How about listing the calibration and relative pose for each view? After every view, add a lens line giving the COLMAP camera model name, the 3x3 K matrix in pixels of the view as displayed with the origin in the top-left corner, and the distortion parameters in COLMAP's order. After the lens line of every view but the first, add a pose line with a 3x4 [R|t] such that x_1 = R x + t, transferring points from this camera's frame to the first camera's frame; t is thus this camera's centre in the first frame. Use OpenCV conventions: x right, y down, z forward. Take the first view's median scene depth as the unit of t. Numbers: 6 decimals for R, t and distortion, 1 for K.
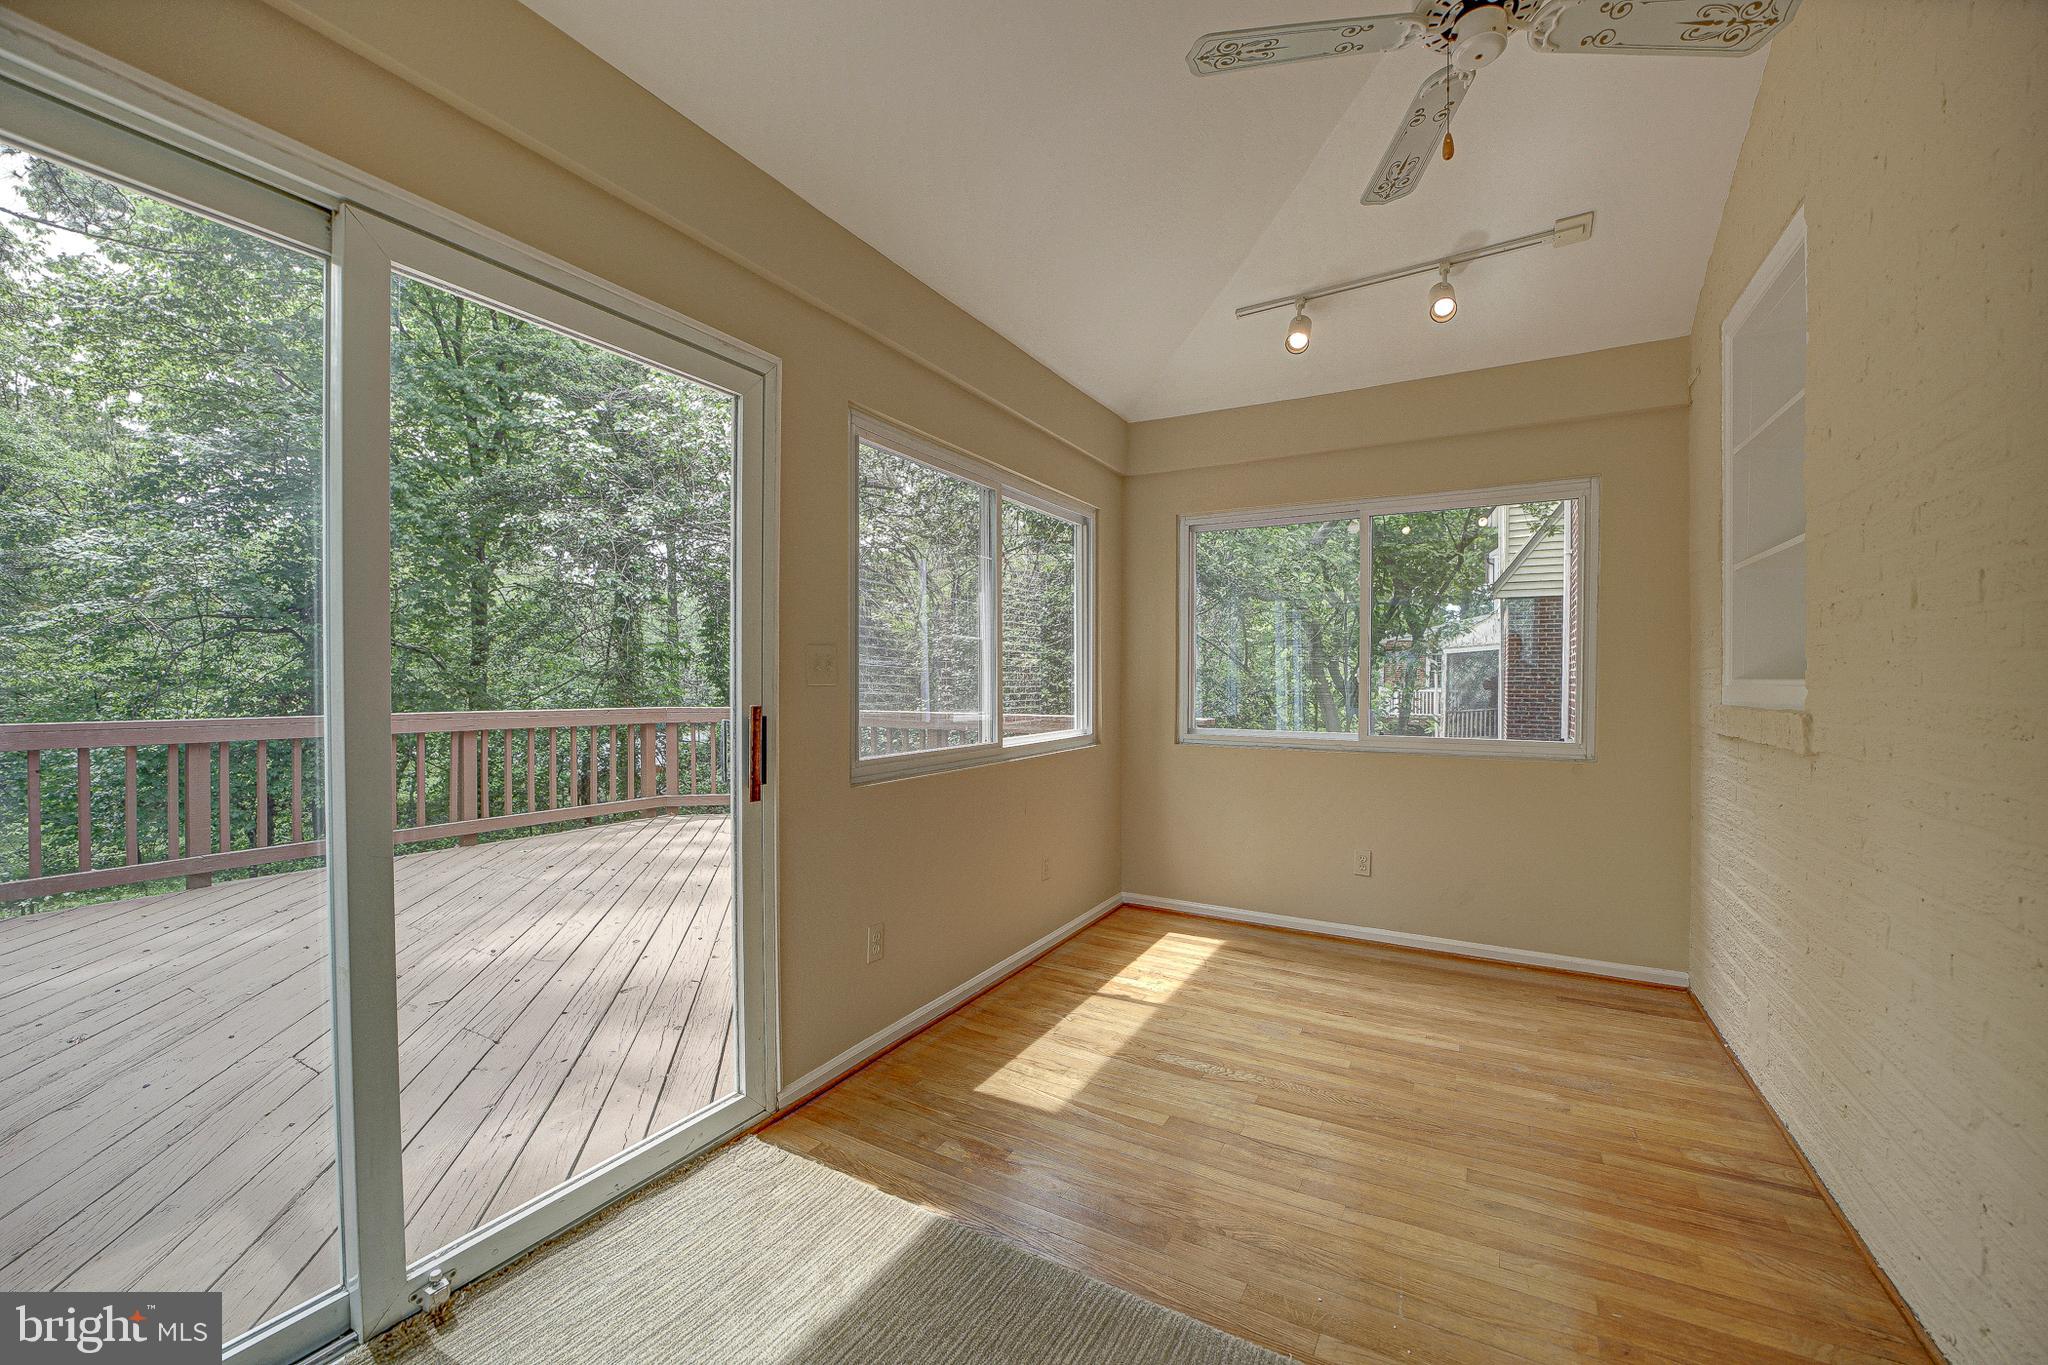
lens RADIAL K [[816.7, 0, 1033.0], [0, 816.7, 690.4], [0, 0, 1]] dist [-0.021484, 0.001325]
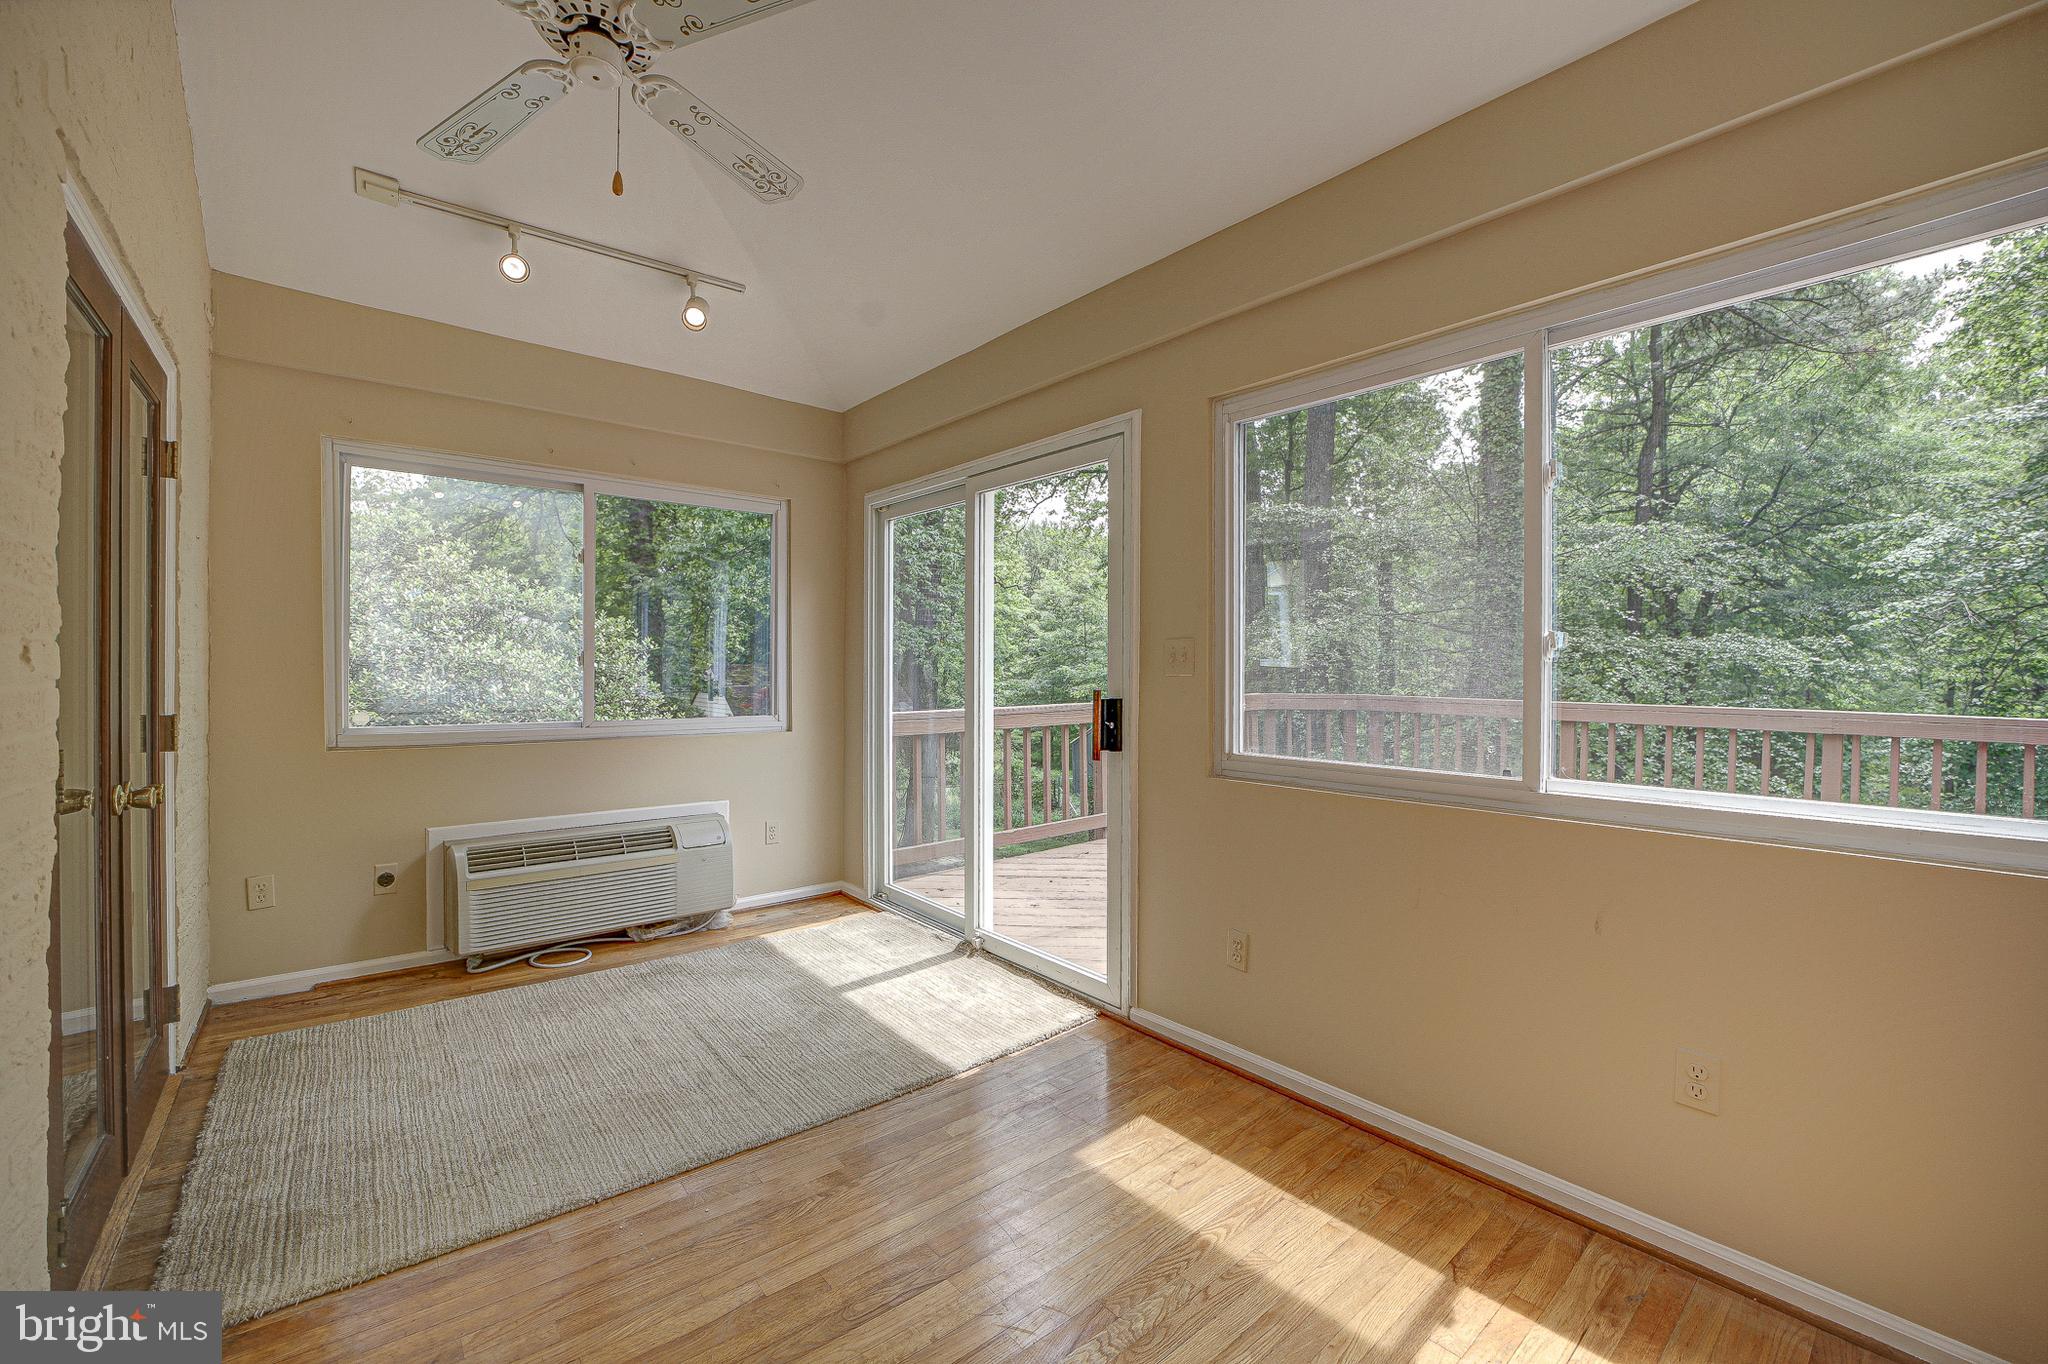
lens RADIAL K [[816.7, 0, 1034.6], [0, 816.7, 667.7], [0, 0, 1]] dist [-0.021484, 0.001325]
pose [[-0.344034, -0.004032, -0.938949, 0.754268], [-0.014301, 0.999897, 0.000947, -0.014675], [0.938848, 0.013754, -0.344056, 1.074523]]
